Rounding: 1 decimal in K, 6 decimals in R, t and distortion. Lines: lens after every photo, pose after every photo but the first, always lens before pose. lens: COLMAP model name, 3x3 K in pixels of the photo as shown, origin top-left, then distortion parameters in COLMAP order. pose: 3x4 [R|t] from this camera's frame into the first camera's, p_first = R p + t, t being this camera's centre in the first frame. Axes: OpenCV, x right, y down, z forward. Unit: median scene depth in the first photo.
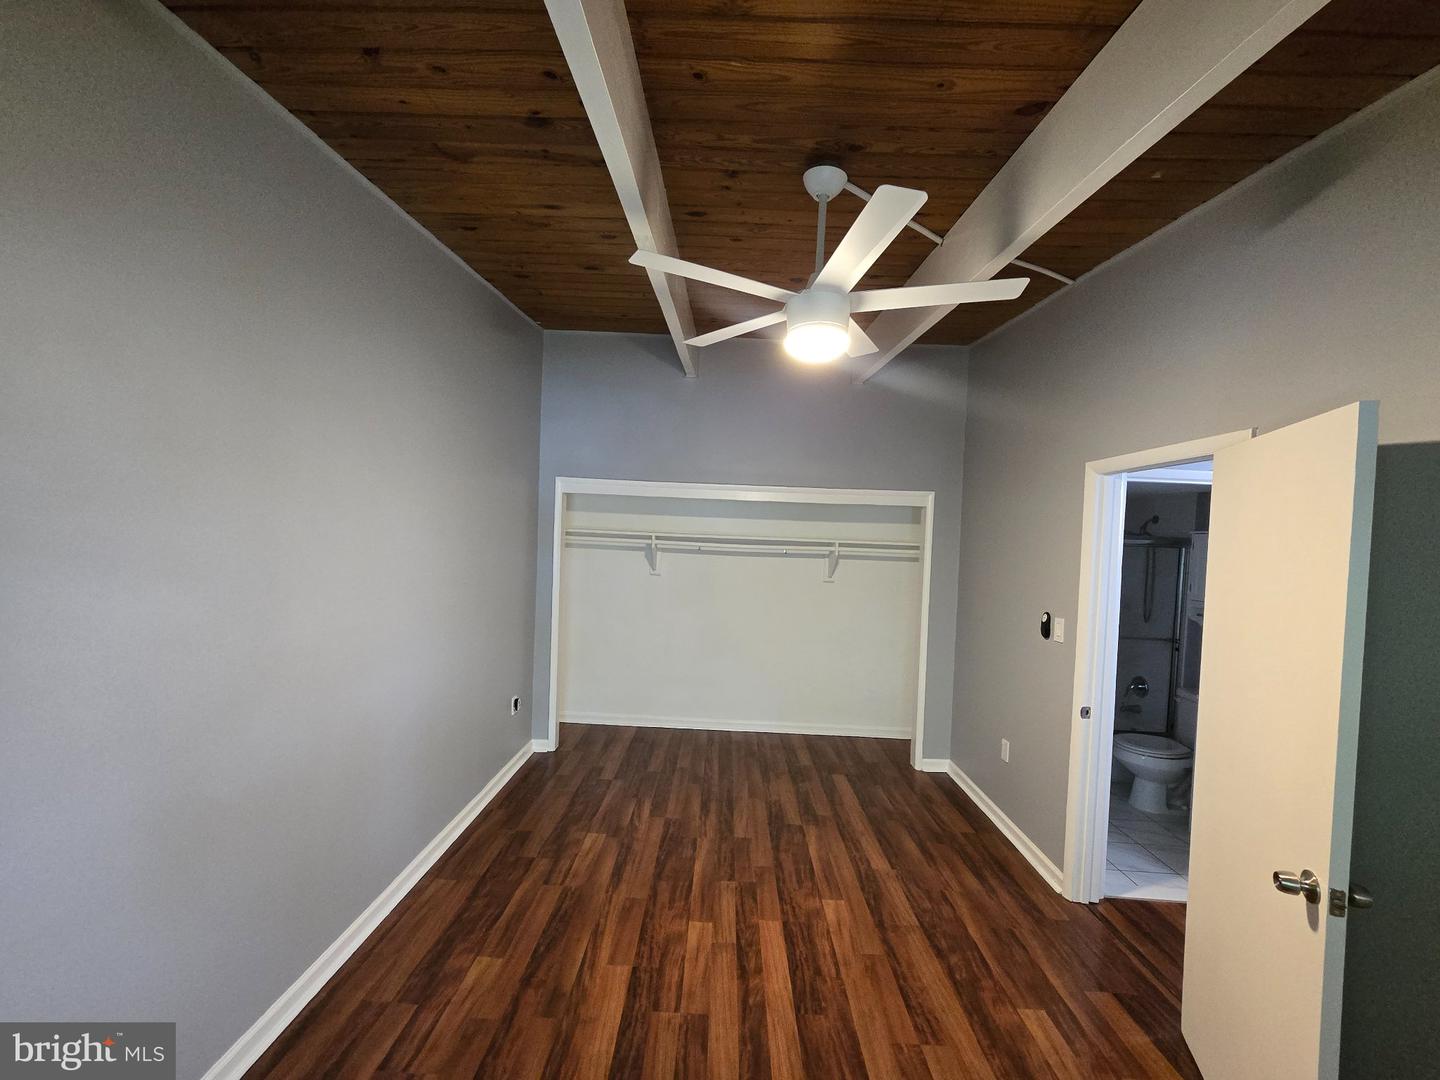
lens RADIAL K [[593.4, 0, 719.1], [0, 593.4, 540.7], [0, 0, 1]] dist [0.003395, 0.001118]
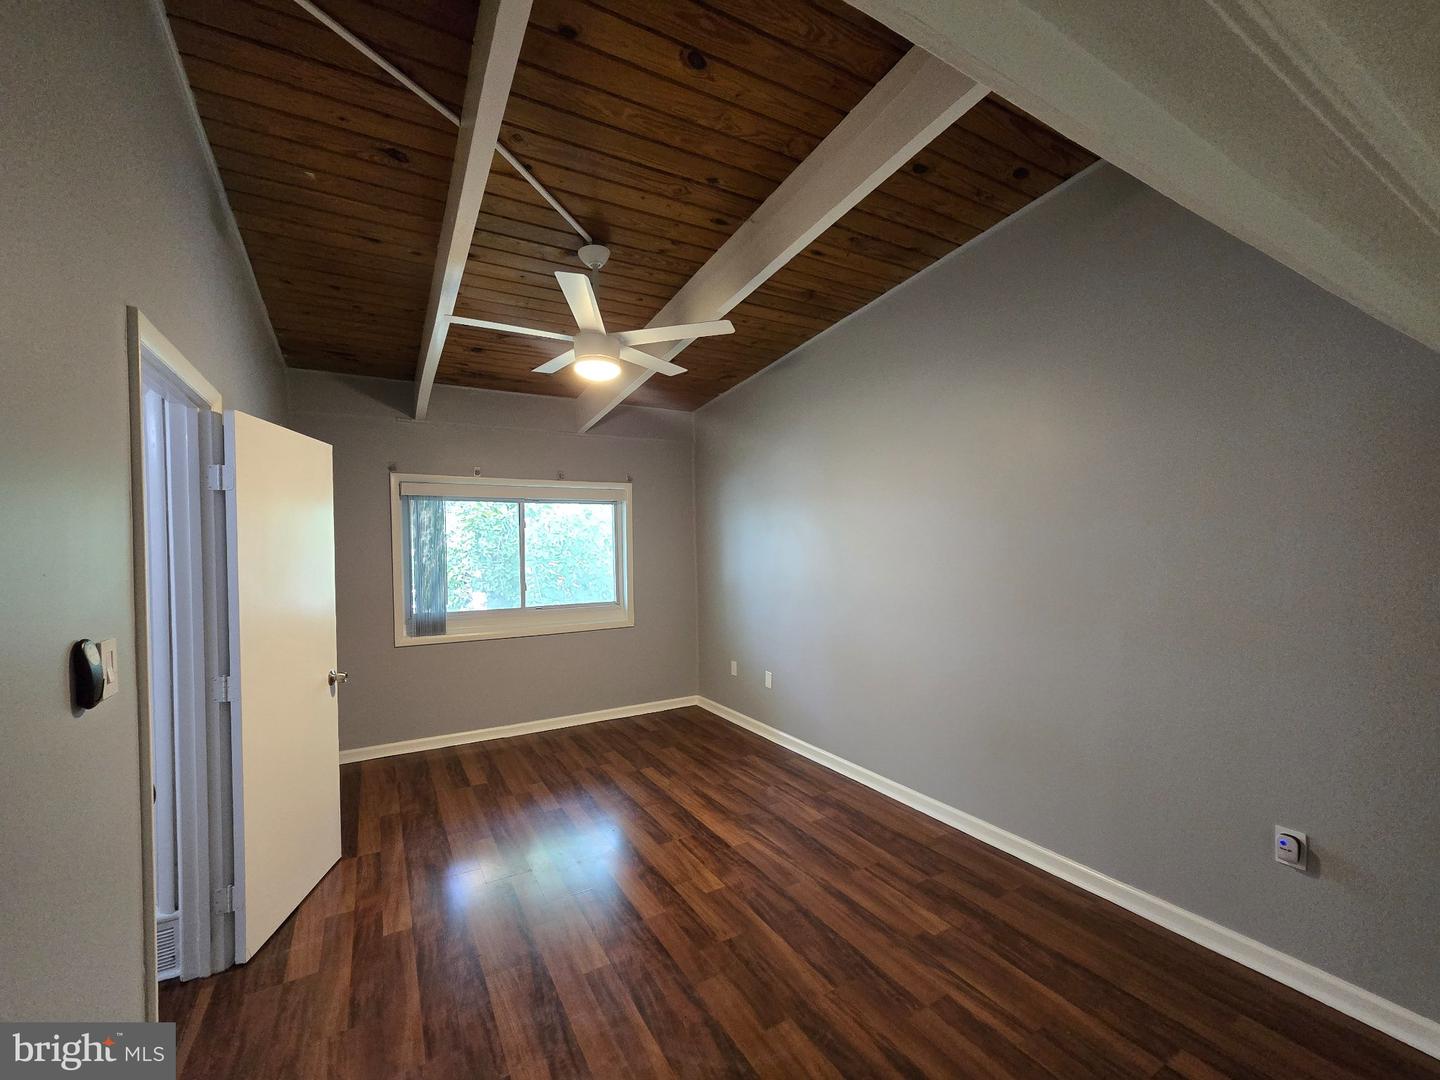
lens RADIAL K [[593.4, 0, 715.3], [0, 593.4, 549.9], [0, 0, 1]] dist [0.003395, 0.001118]
pose [[-0.859411, -0.023524, -0.510745, 0.468395], [-0.020858, 0.999722, -0.010949, 0.072048], [0.510860, 0.001243, -0.859663, 1.751452]]
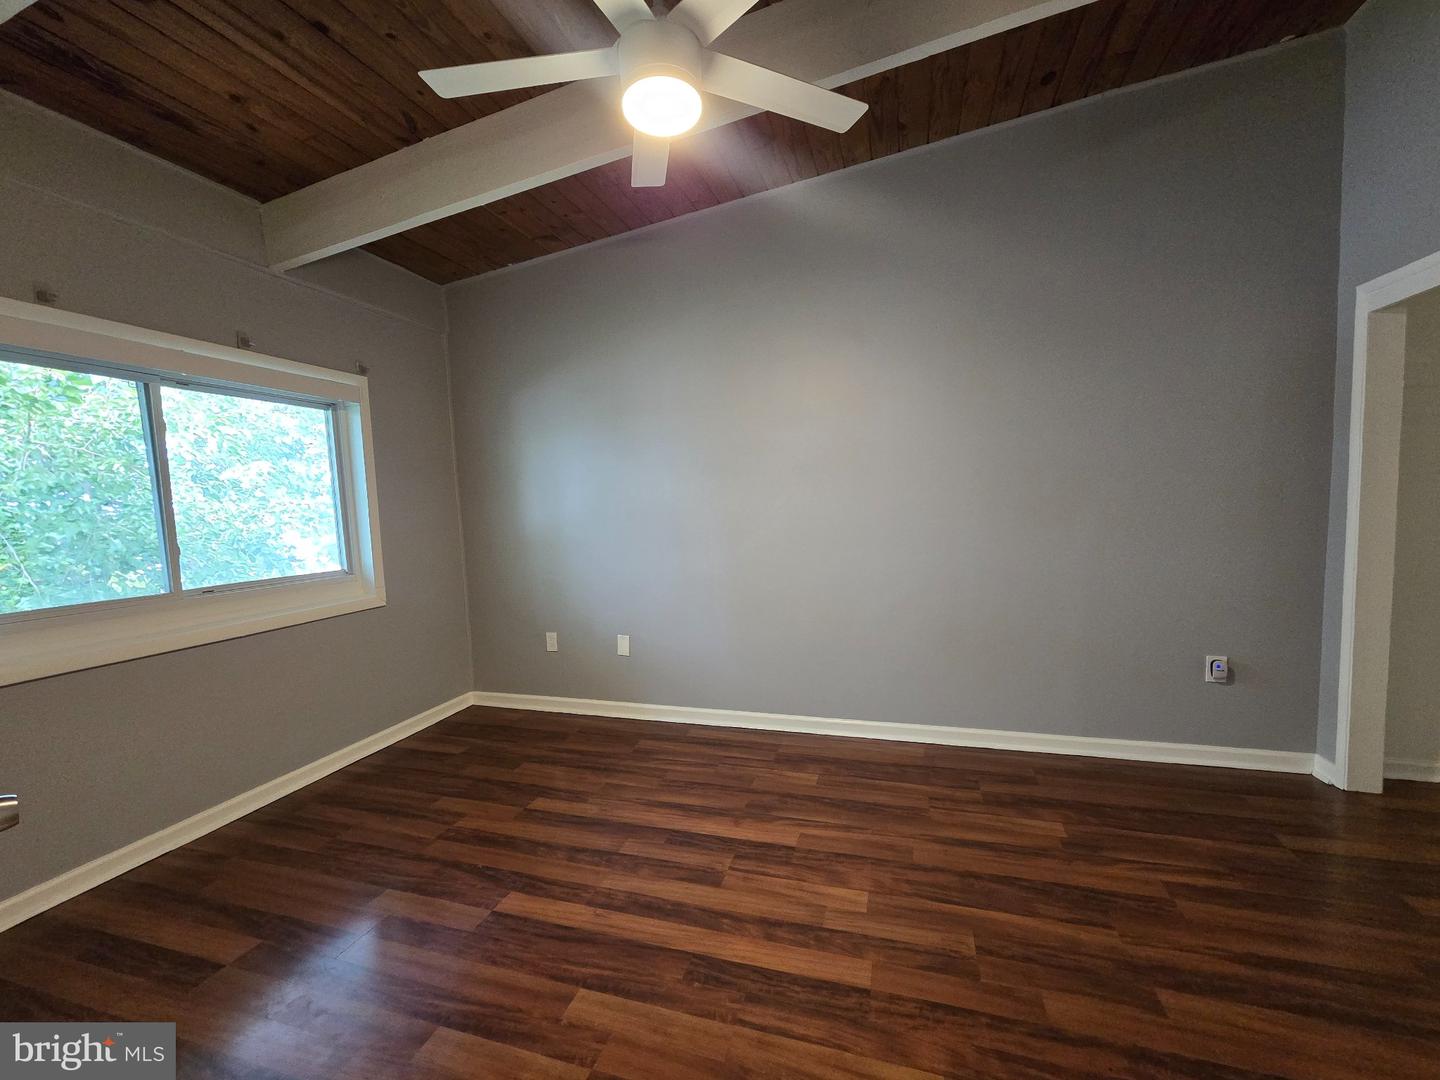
lens RADIAL K [[593.4, 0, 717.3], [0, 593.4, 552.2], [0, 0, 1]] dist [0.003395, 0.001118]
pose [[-0.291052, 0.048970, -0.955453, 0.676188], [0.020121, 0.998782, 0.045062, 0.153015], [0.956496, -0.006109, -0.291683, 0.976902]]
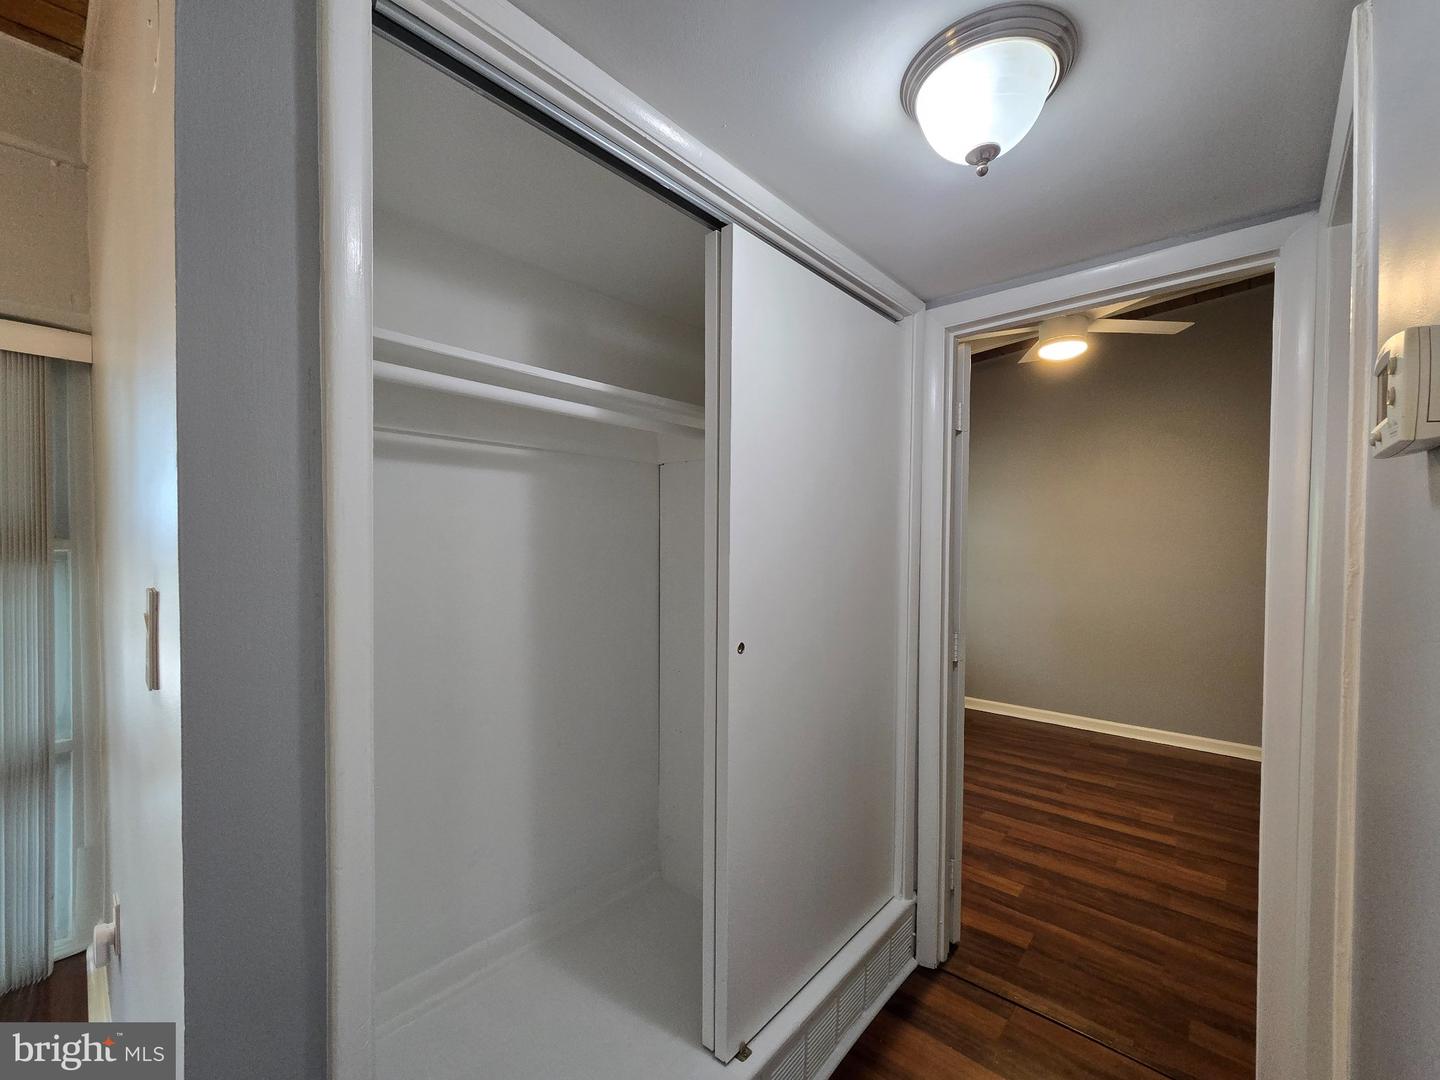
lens RADIAL K [[593.4, 0, 724.8], [0, 593.4, 552.5], [0, 0, 1]] dist [0.003395, 0.001118]
pose [[-0.637051, -0.036586, -0.769953, 1.356955], [-0.041459, 0.999053, -0.013169, 0.163432], [0.769706, 0.023532, -0.637965, 0.991523]]
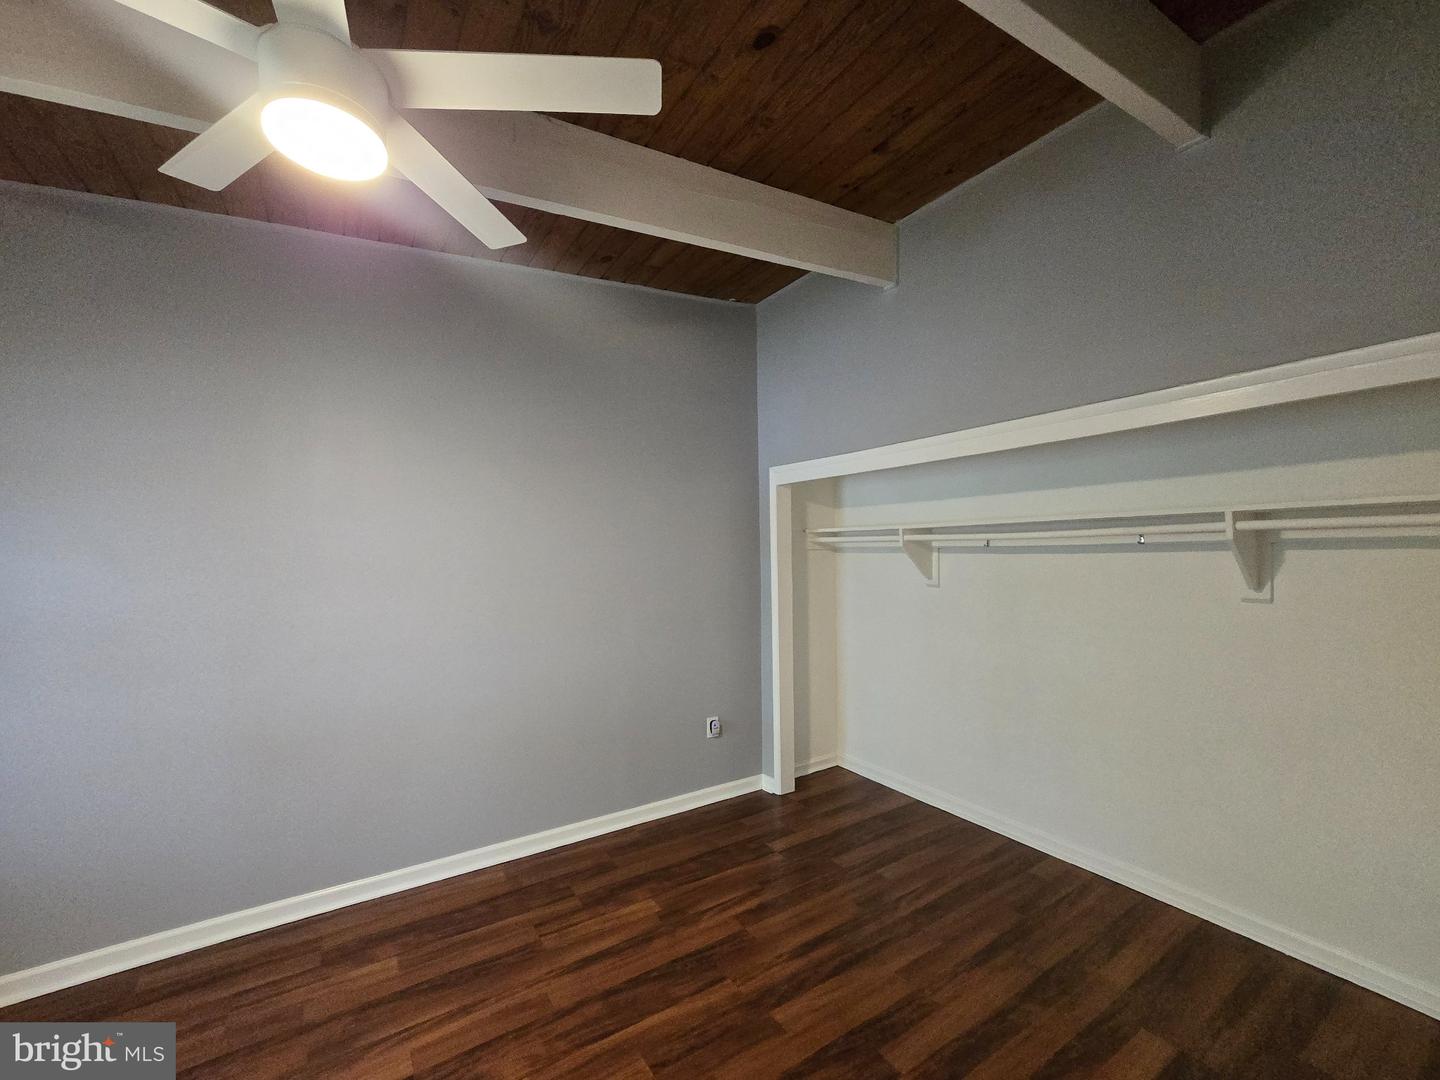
lens RADIAL K [[593.4, 0, 717.4], [0, 593.4, 549.9], [0, 0, 1]] dist [0.003395, 0.001118]
pose [[0.551643, -0.052296, -0.832439, 0.624956], [0.028172, 0.998631, -0.044067, 0.072598], [0.833605, 0.000858, 0.552361, 0.756633]]
